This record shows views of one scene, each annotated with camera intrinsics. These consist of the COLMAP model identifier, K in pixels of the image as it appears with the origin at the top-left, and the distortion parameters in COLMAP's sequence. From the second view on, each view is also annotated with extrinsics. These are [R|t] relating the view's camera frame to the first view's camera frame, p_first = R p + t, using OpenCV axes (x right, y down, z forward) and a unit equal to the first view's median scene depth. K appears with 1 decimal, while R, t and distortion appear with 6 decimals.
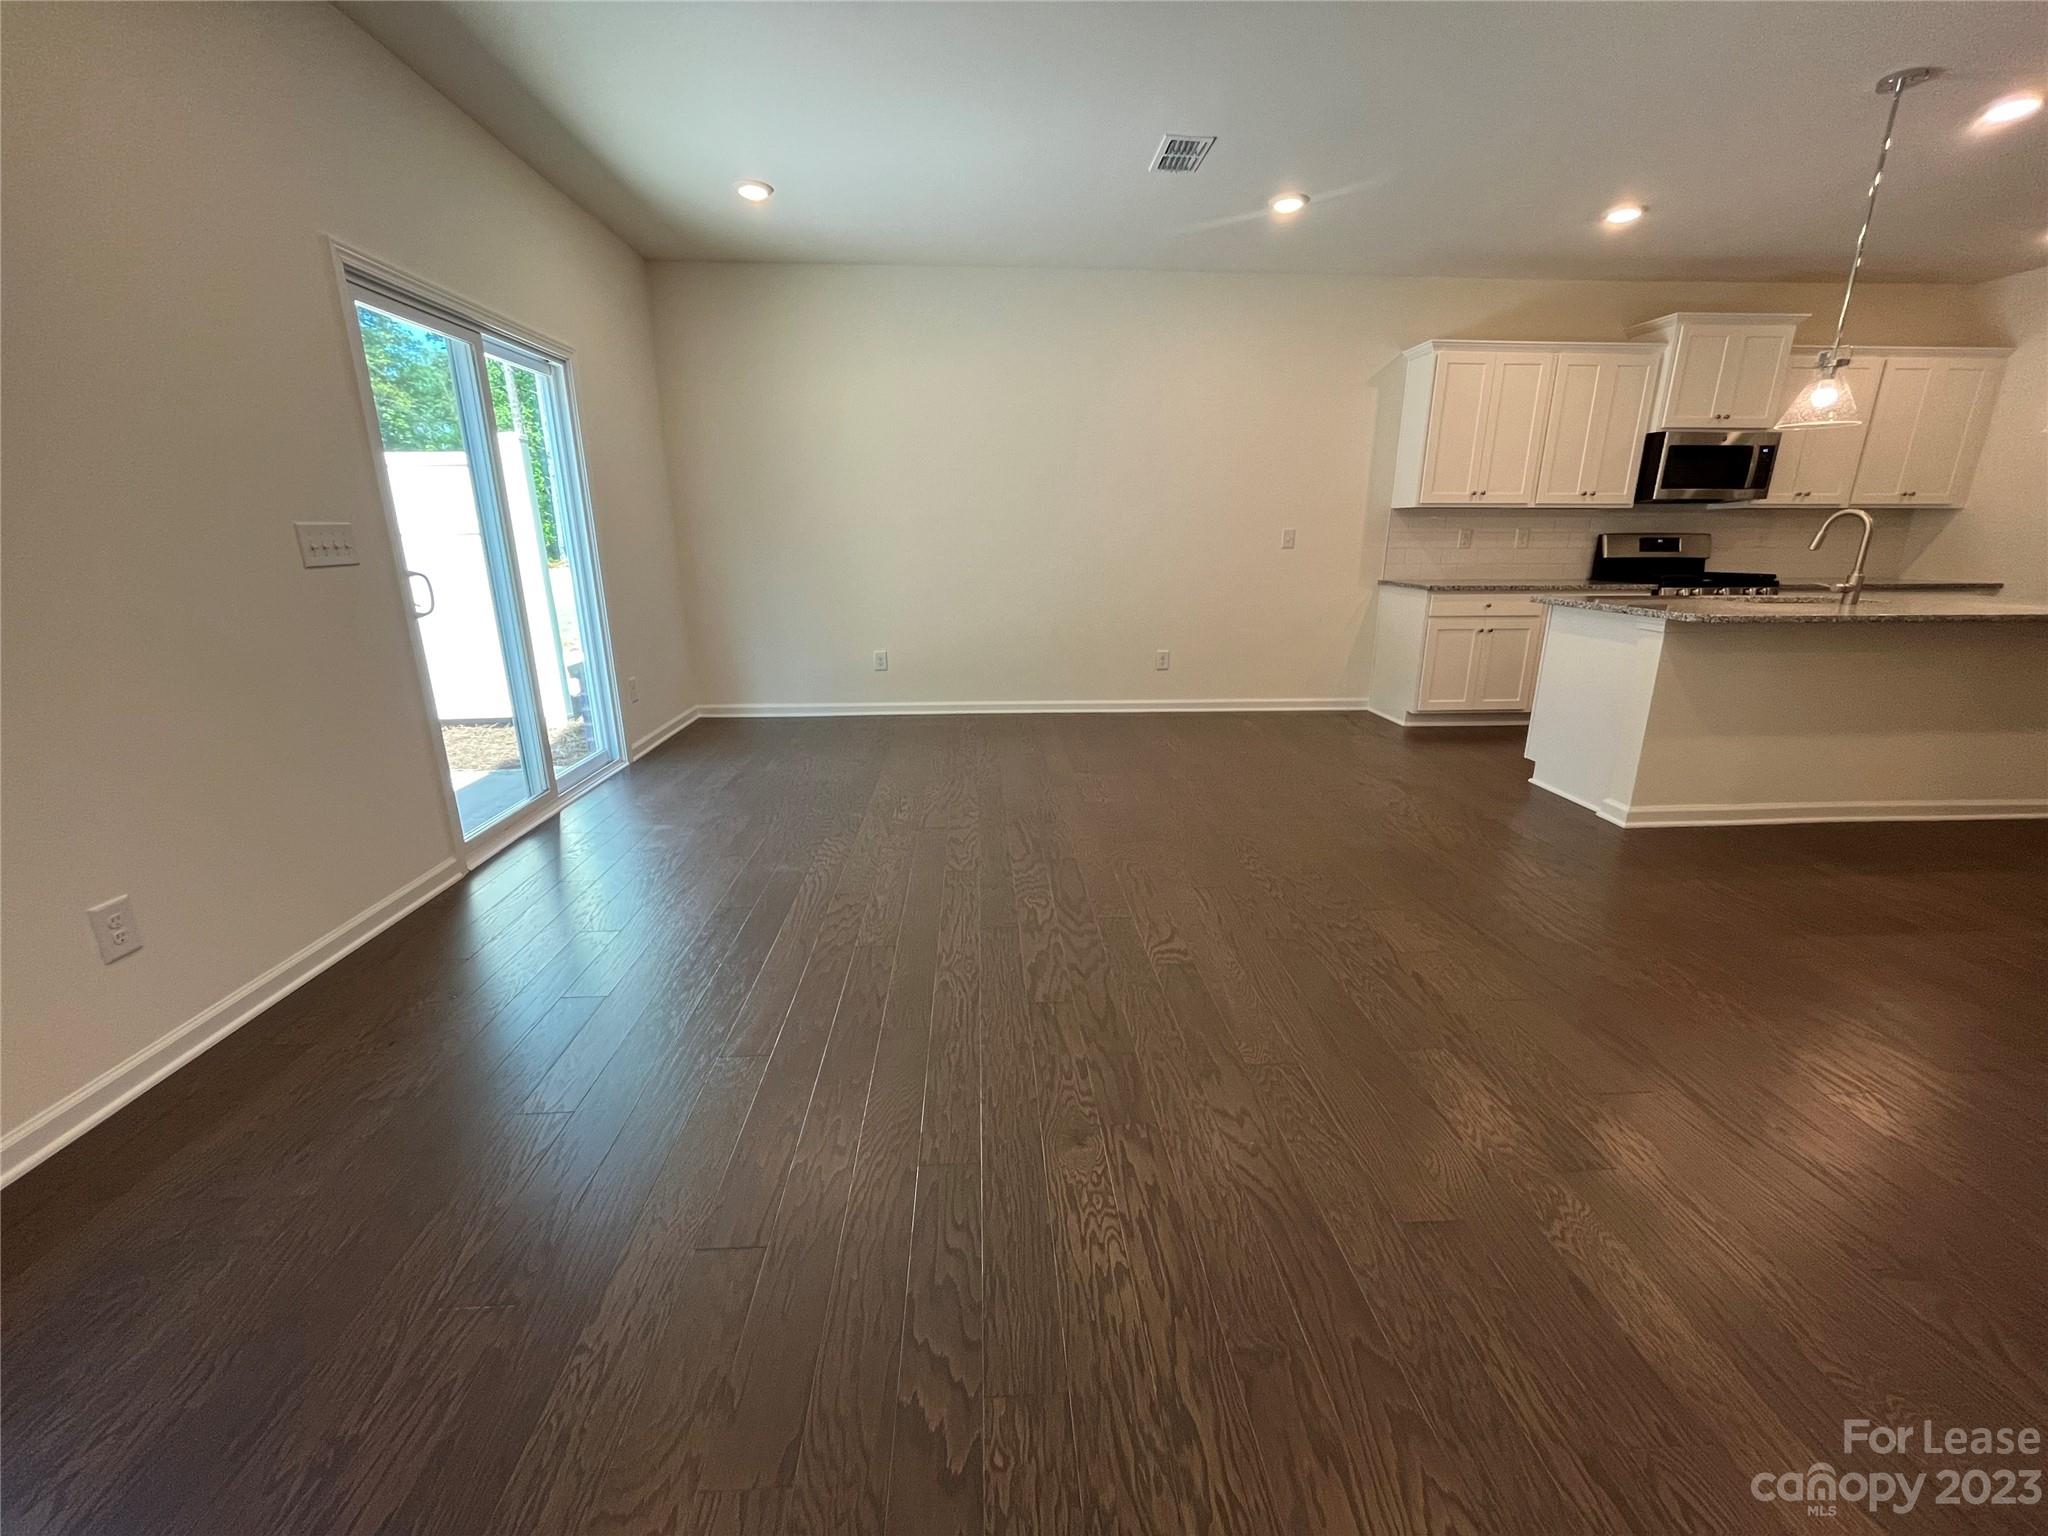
lens RADIAL K [[834.0, 0, 1021.9], [0, 834.0, 764.5], [0, 0, 1]] dist [0.000049, -0.000354]
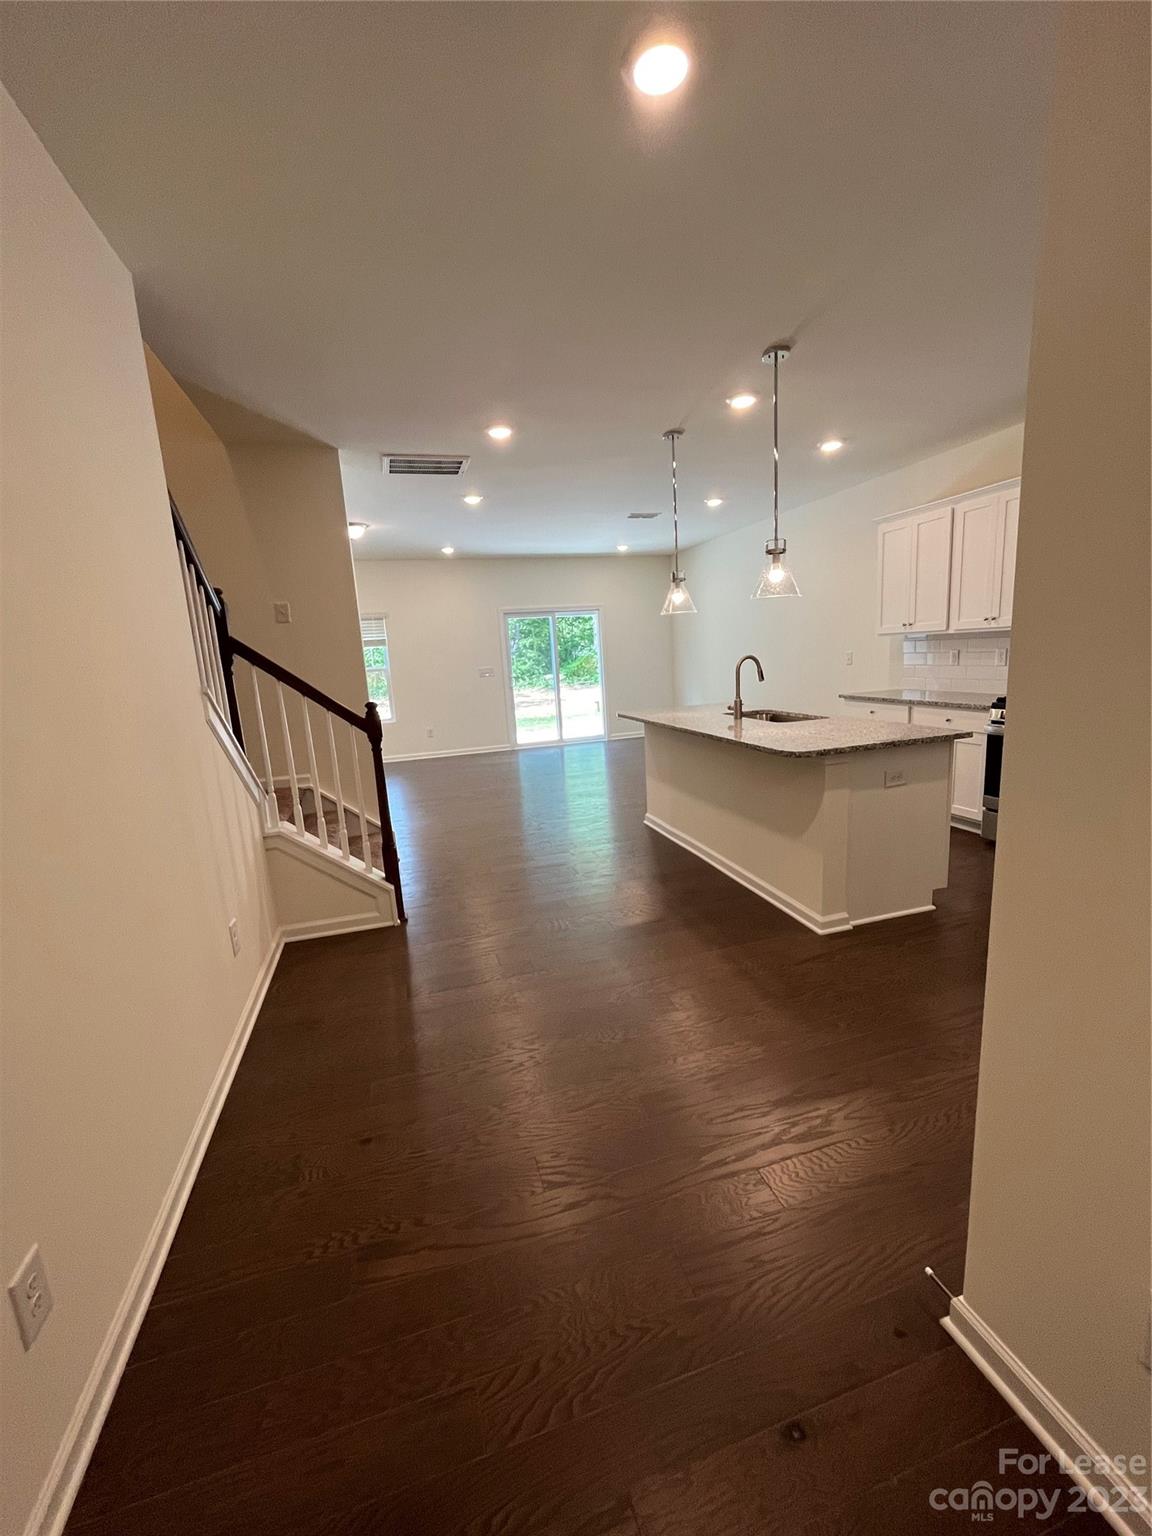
lens RADIAL K [[625.5, 0, 578.9], [0, 625.5, 770.7], [0, 0, 1]] dist [0.000049, -0.000354]
pose [[0.225615, 0.169302, -0.959393, 1.418404], [-0.204849, 0.971012, 0.123180, -0.128063], [0.952436, 0.168739, 0.253756, 0.329494]]
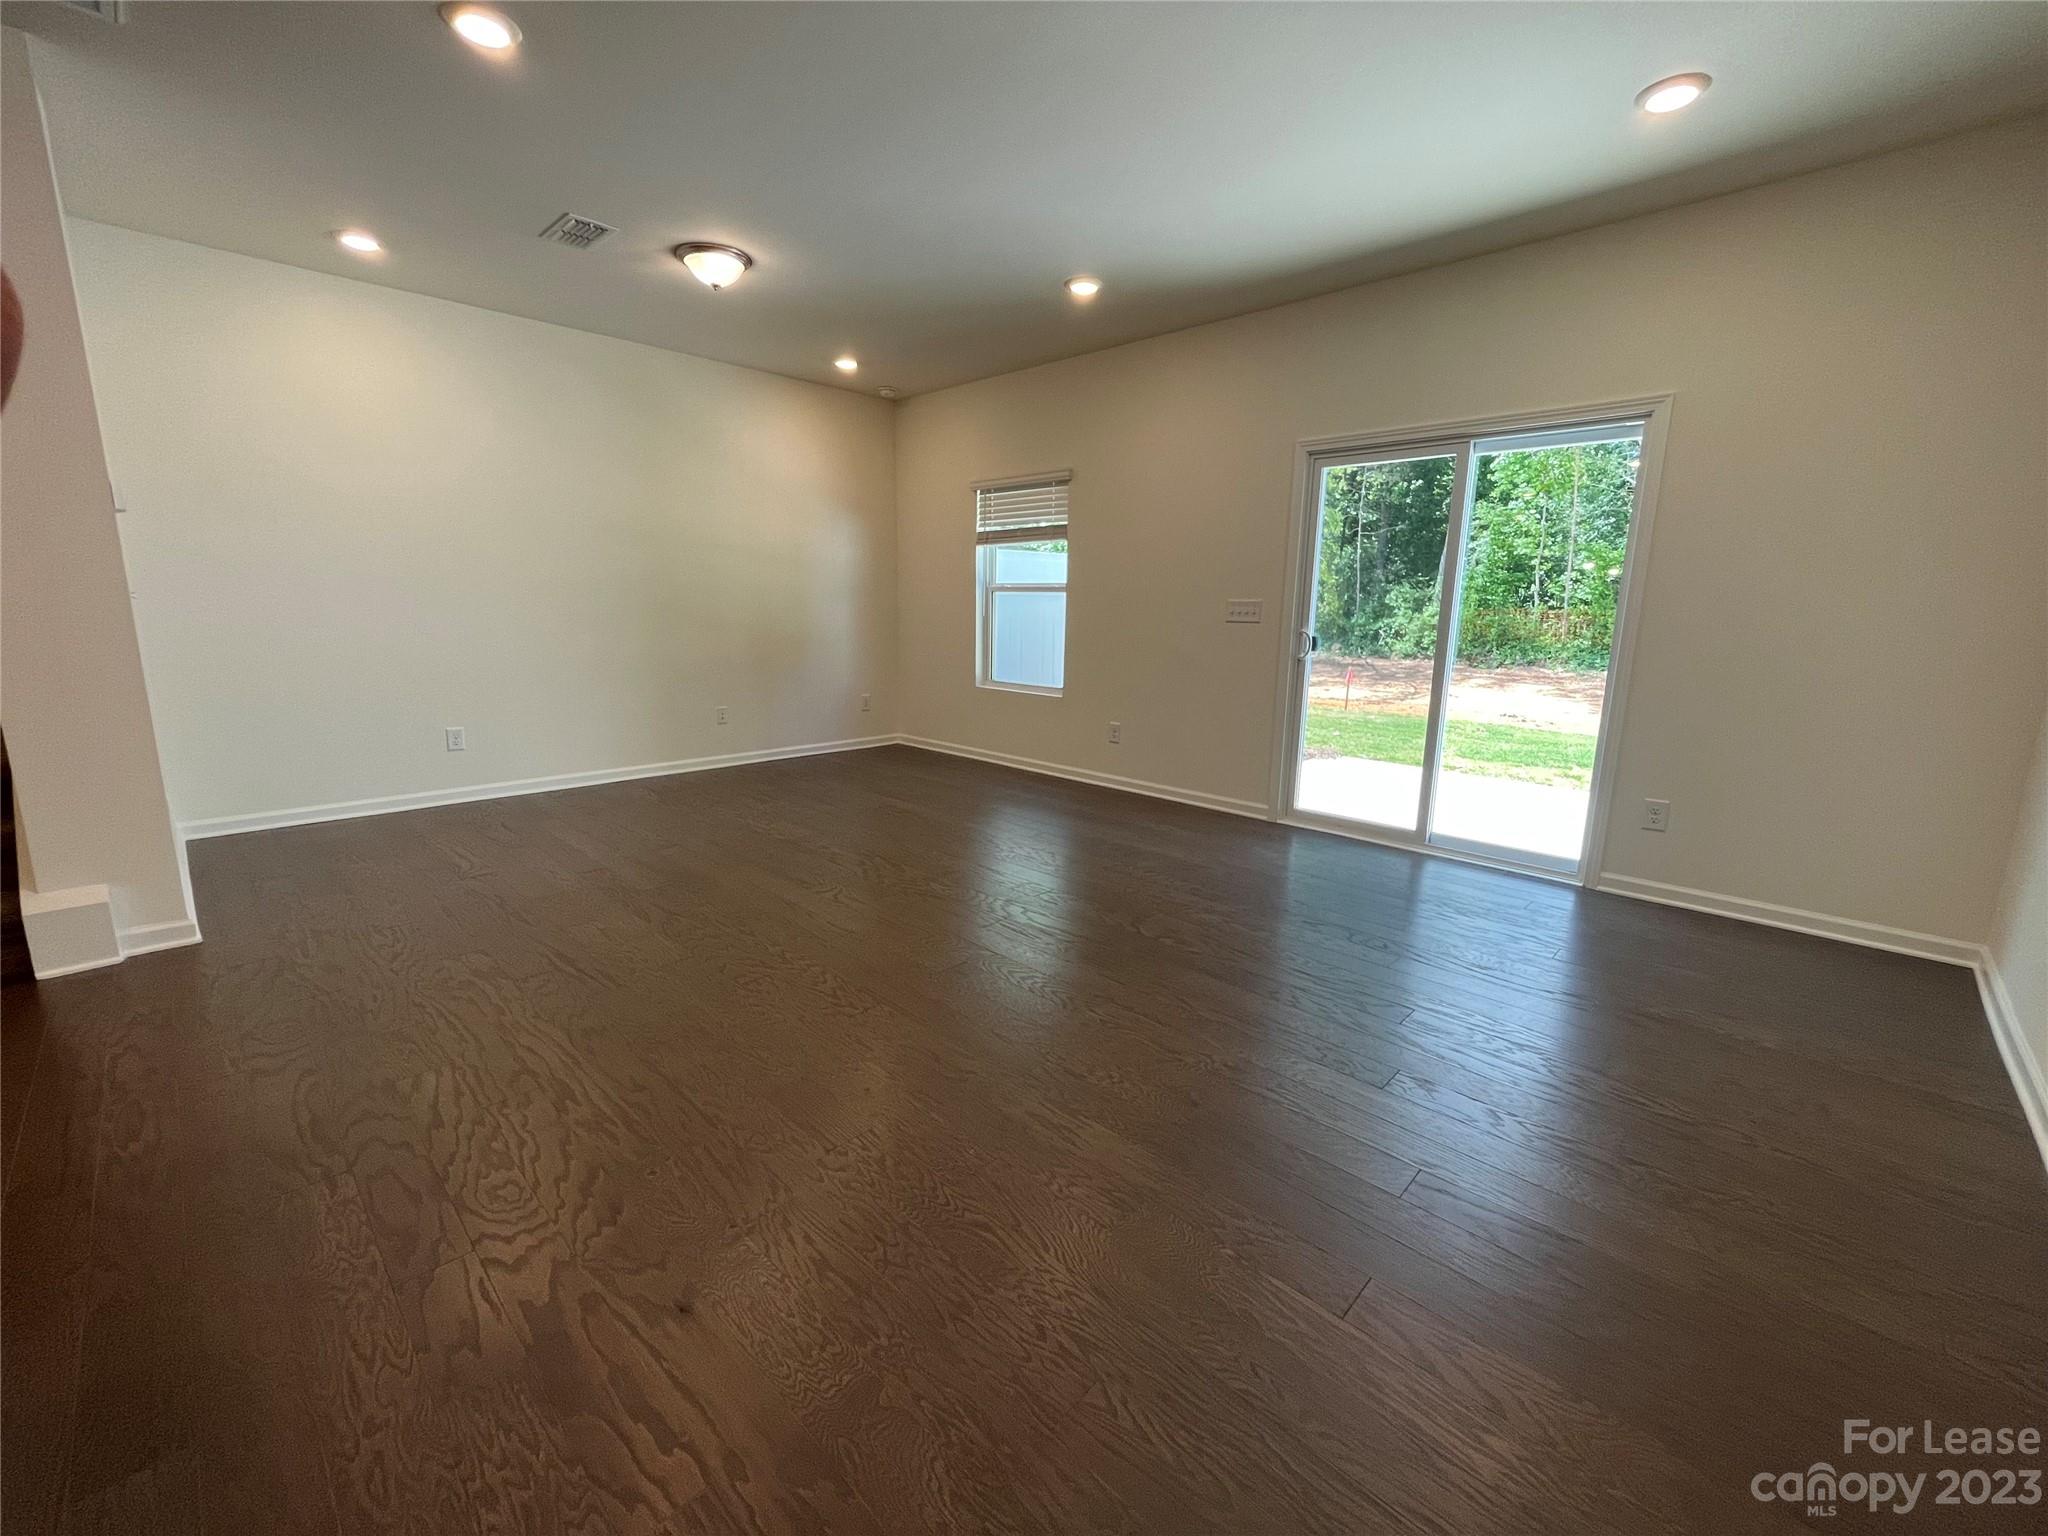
lens RADIAL K [[834.0, 0, 1029.9], [0, 834.0, 768.6], [0, 0, 1]] dist [0.000049, -0.000354]
pose [[-0.733966, 0.119475, -0.668596, 0.412979], [-0.199545, 0.903029, 0.380421, -0.275181], [0.649212, 0.412631, -0.638952, 0.996586]]
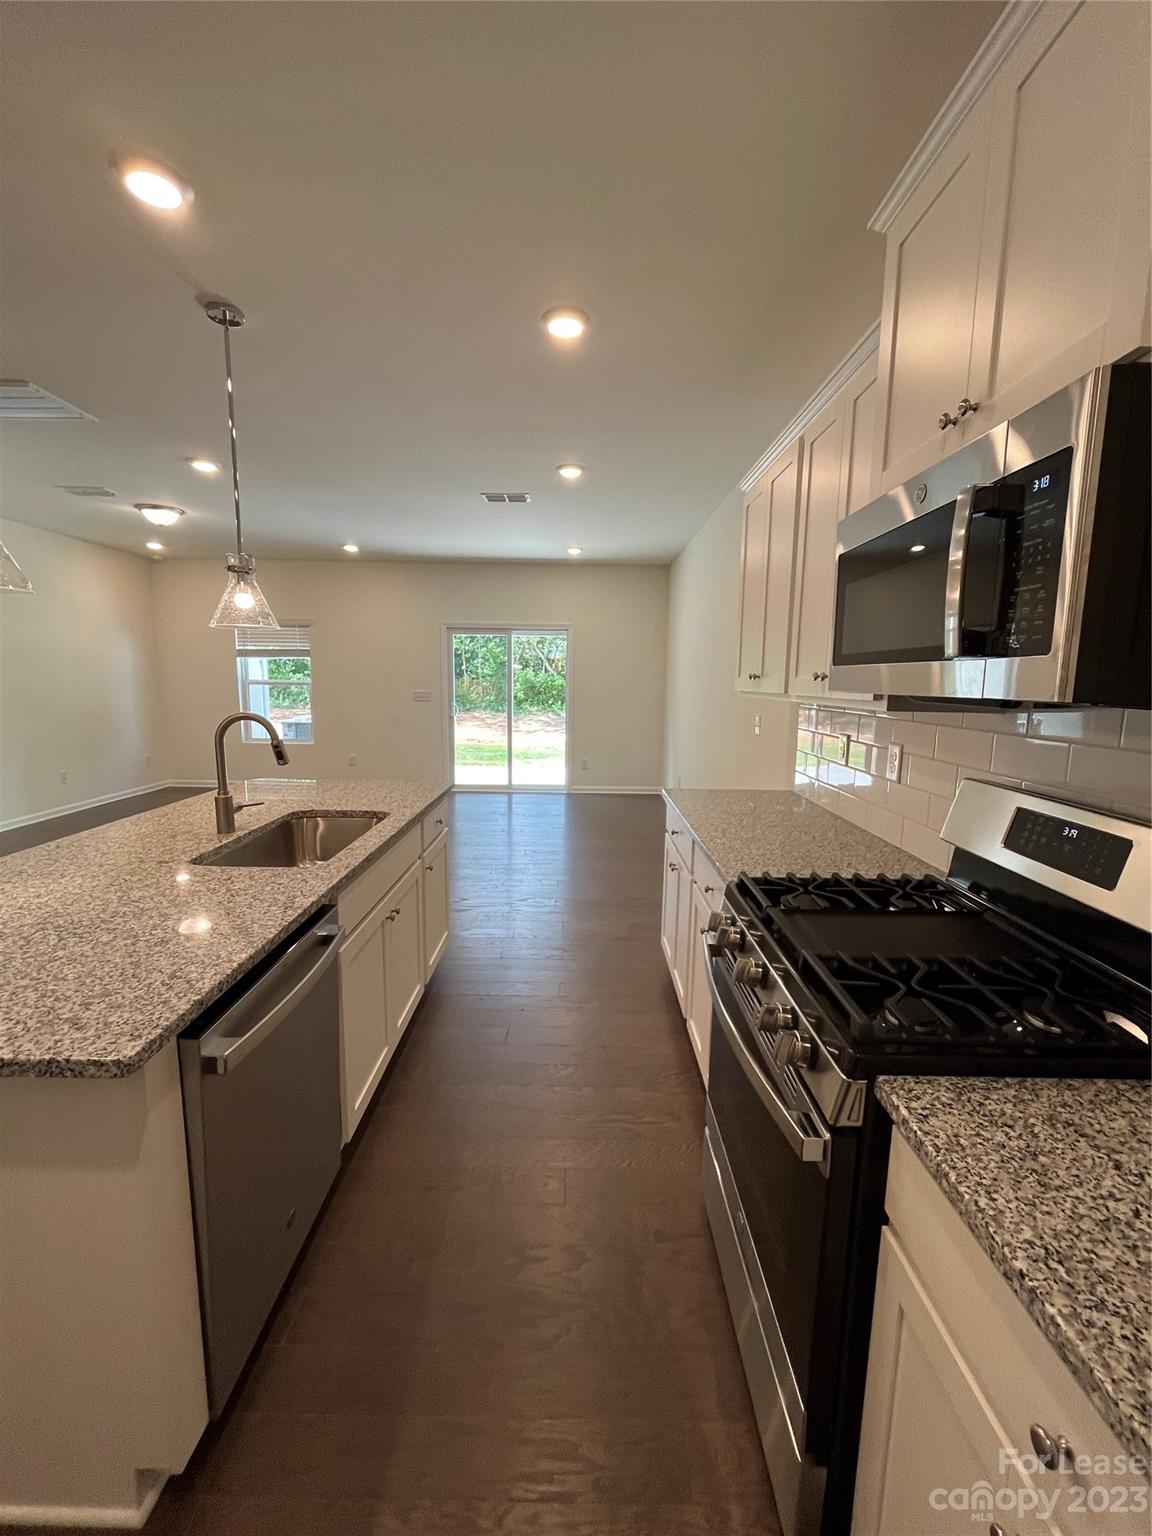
lens RADIAL K [[625.5, 0, 572.4], [0, 625.5, 760.3], [0, 0, 1]] dist [0.000049, -0.000354]
pose [[-0.070154, 0.131526, -0.988827, 1.077441], [-0.280980, 0.948528, 0.146100, -0.301802], [0.957146, 0.288090, -0.029586, 0.920768]]
